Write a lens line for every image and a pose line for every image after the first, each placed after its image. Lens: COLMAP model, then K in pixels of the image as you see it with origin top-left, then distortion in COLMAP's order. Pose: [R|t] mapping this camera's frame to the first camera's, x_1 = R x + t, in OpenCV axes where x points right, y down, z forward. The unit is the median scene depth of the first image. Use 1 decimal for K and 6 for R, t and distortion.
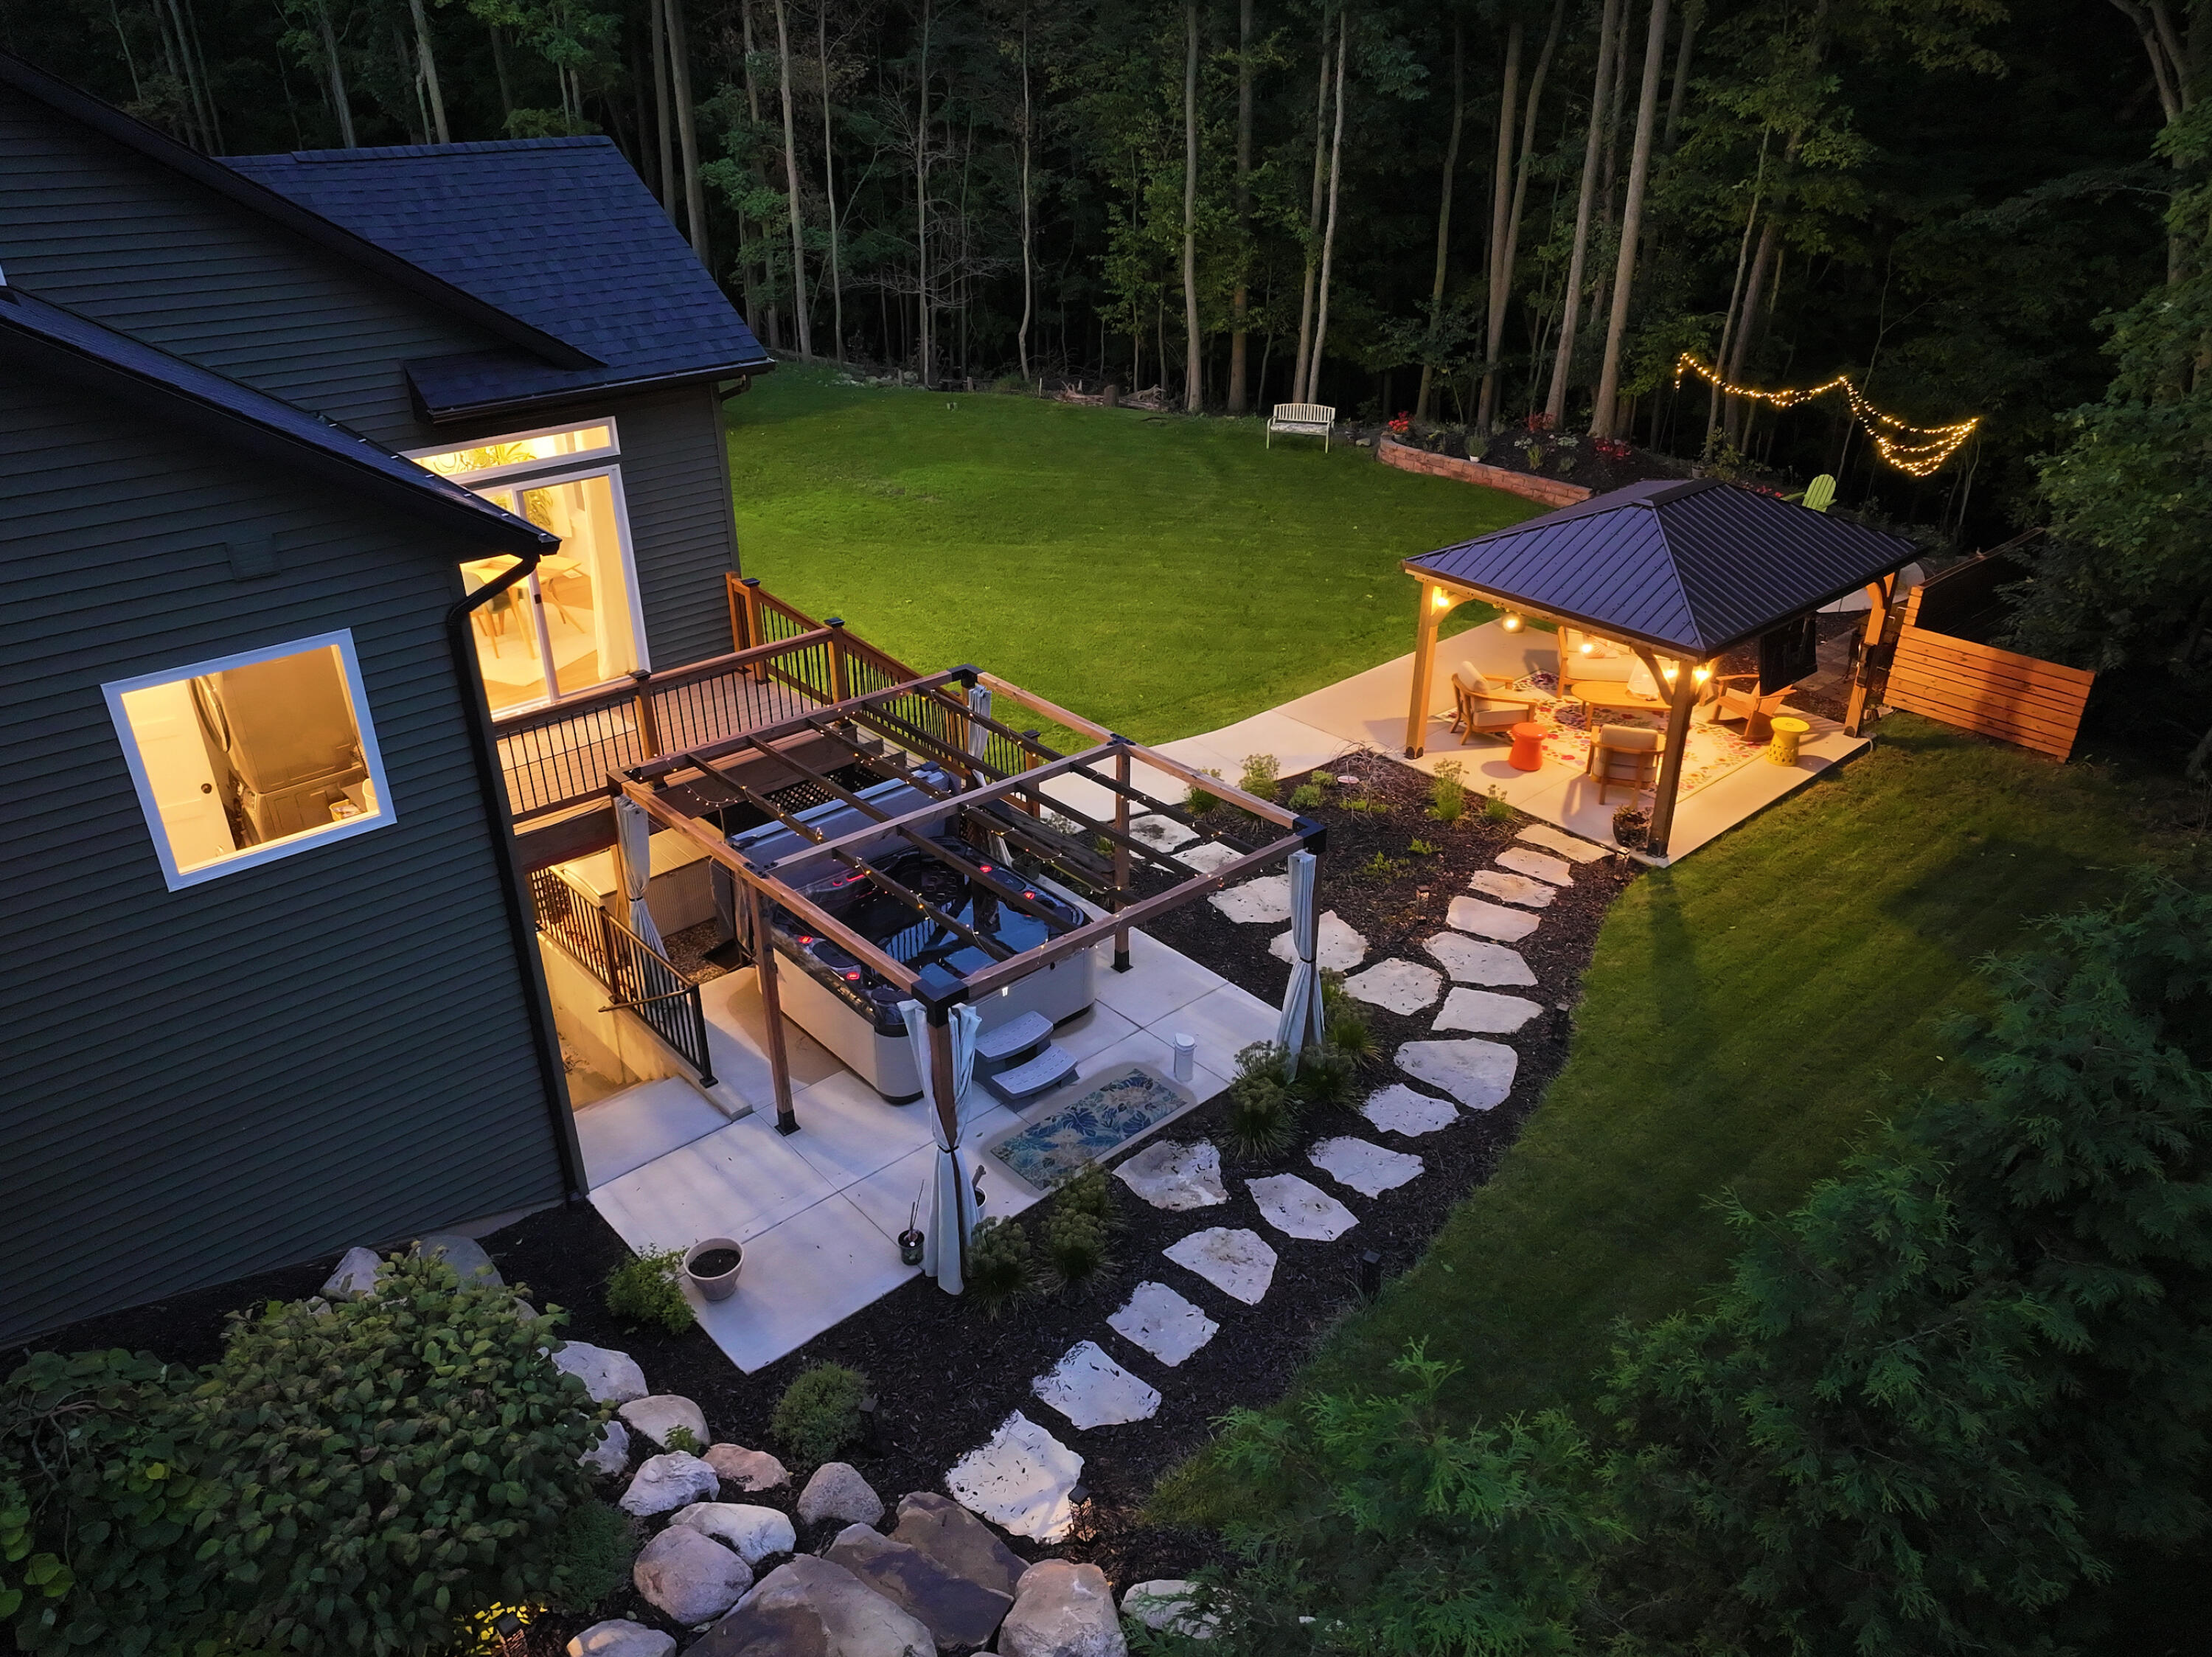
lens RADIAL K [[1550.4, 0, 1106.0], [0, 1550.4, 828.5], [0, 0, 1]] dist [0.001817, -0.005234]
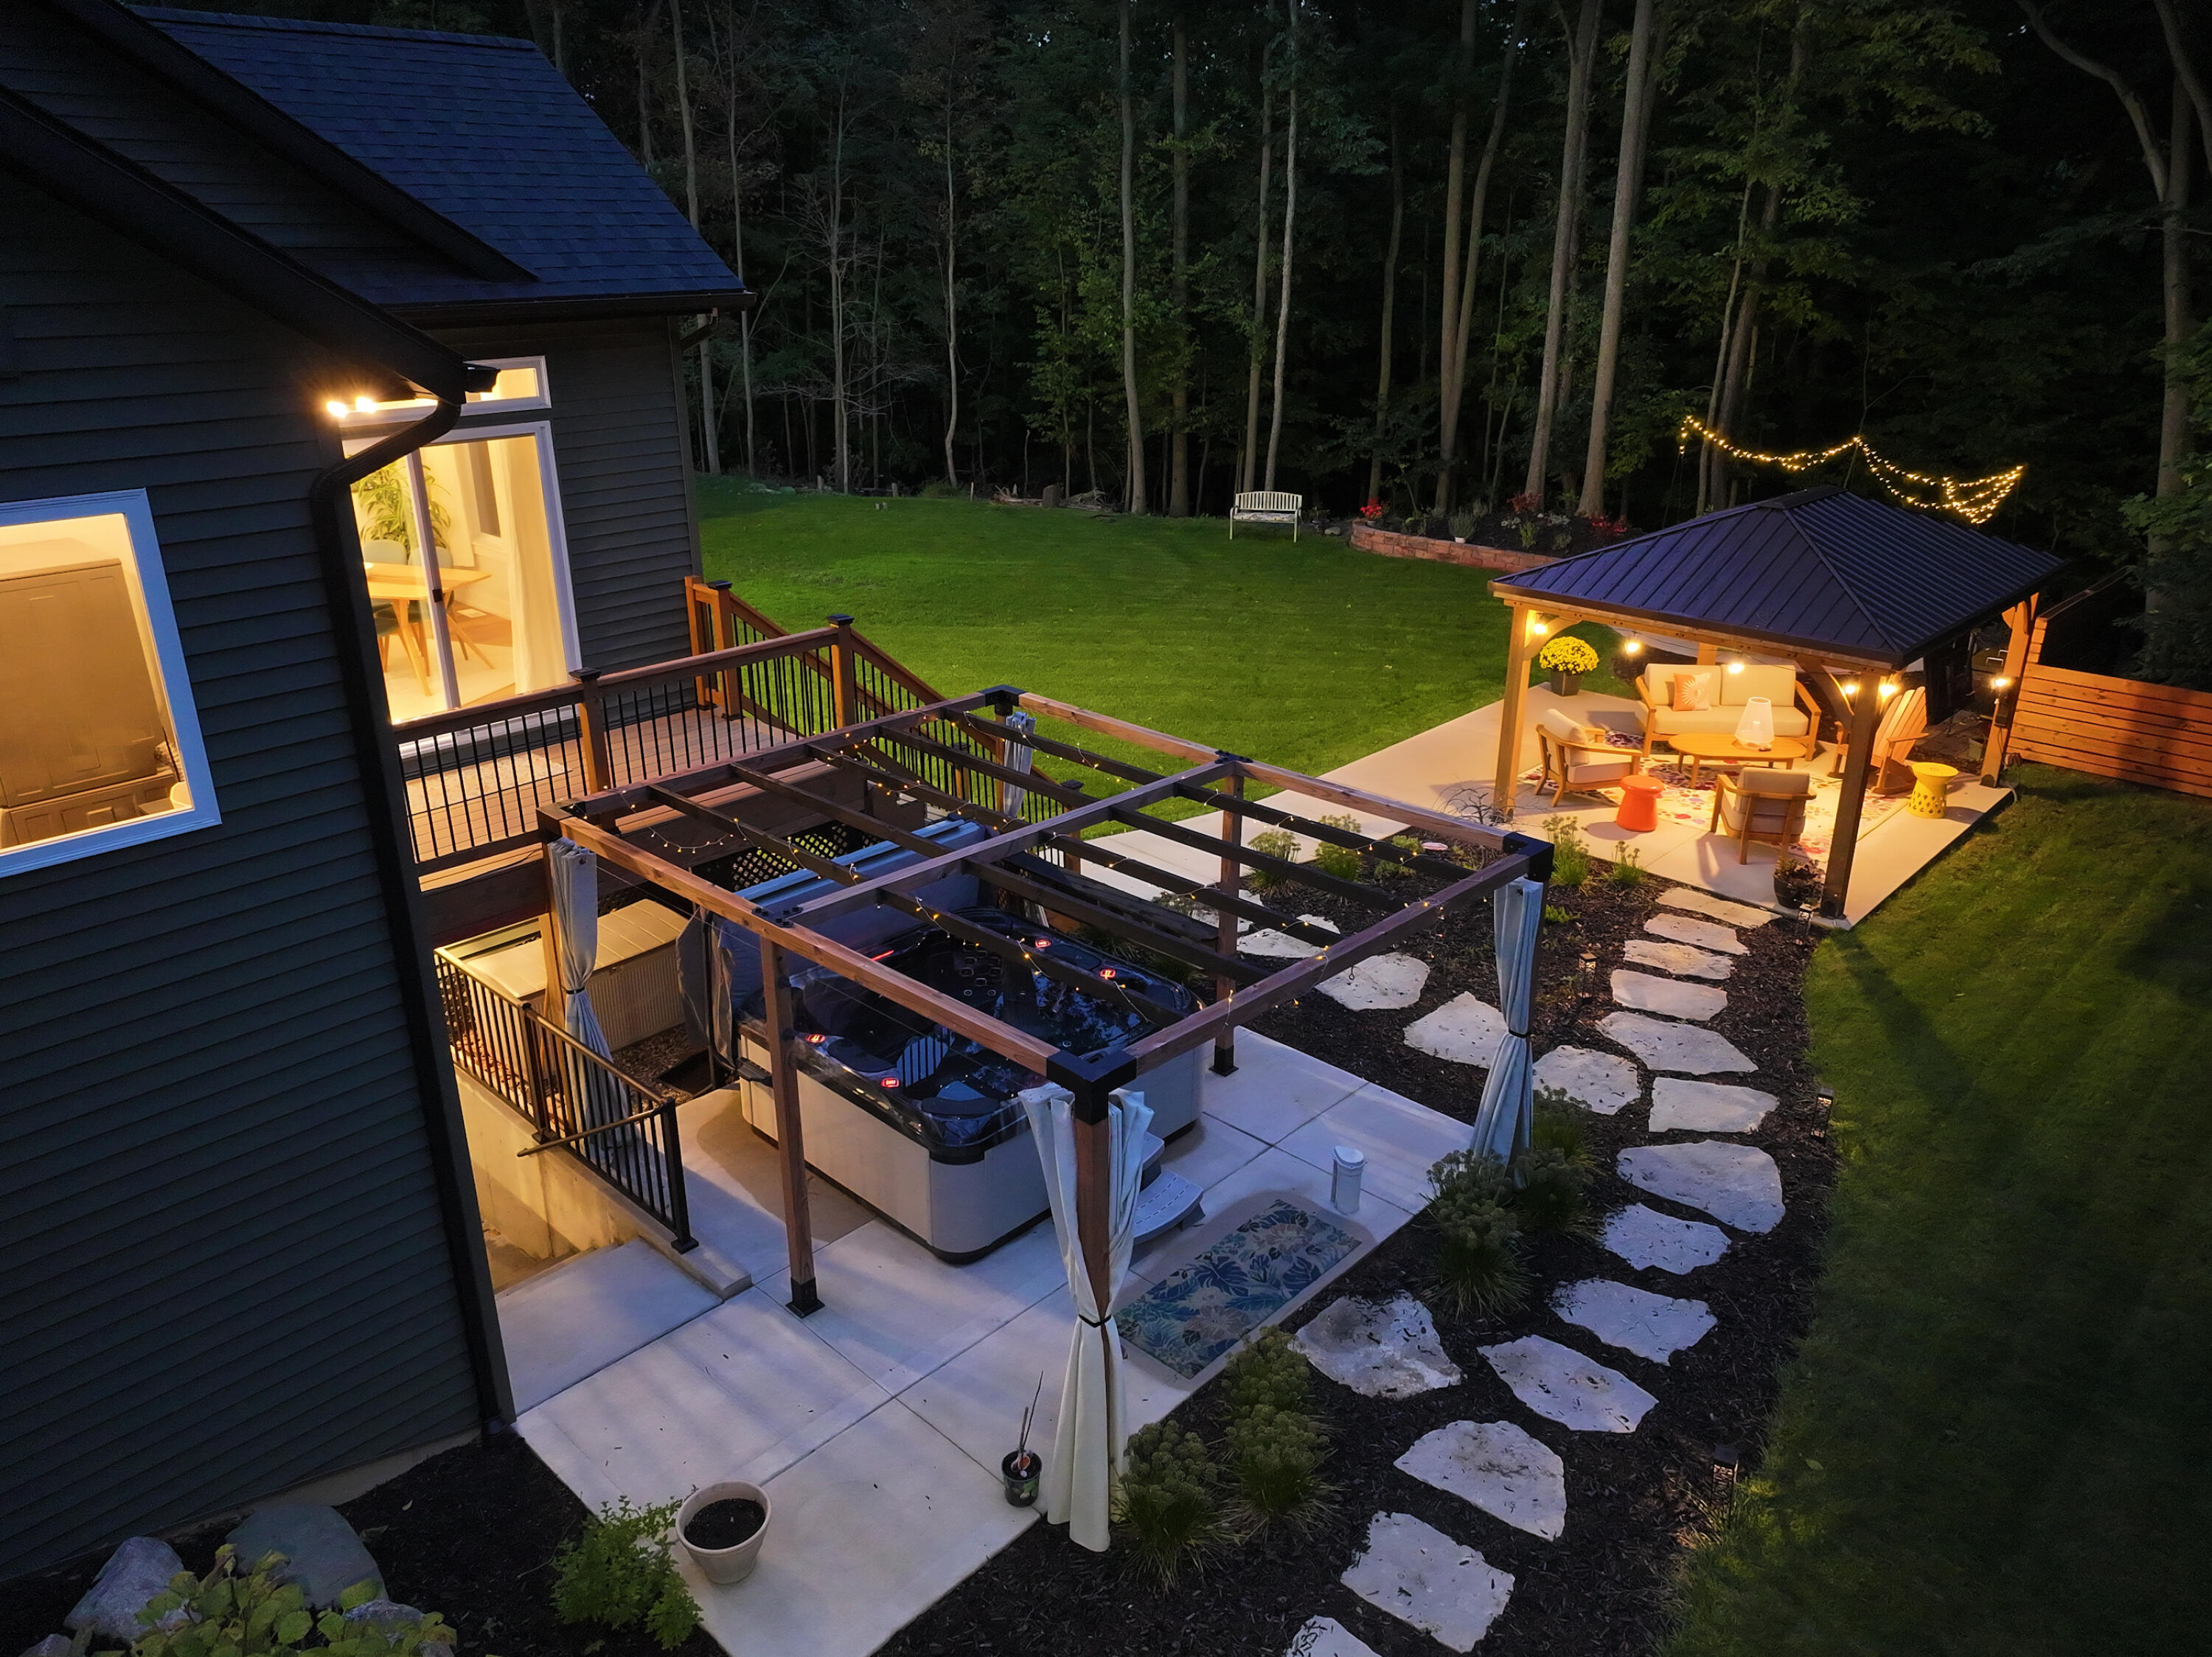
lens RADIAL K [[1554.5, 0, 1106.0], [0, 1554.5, 828.5], [0, 0, 1]] dist [-0.000767, 0.005009]
pose [[0.996828, -0.027568, 0.074662, -0.098444], [0.035436, 0.993714, -0.106195, 0.050049], [-0.071265, 0.108503, 0.991538, 0.233515]]
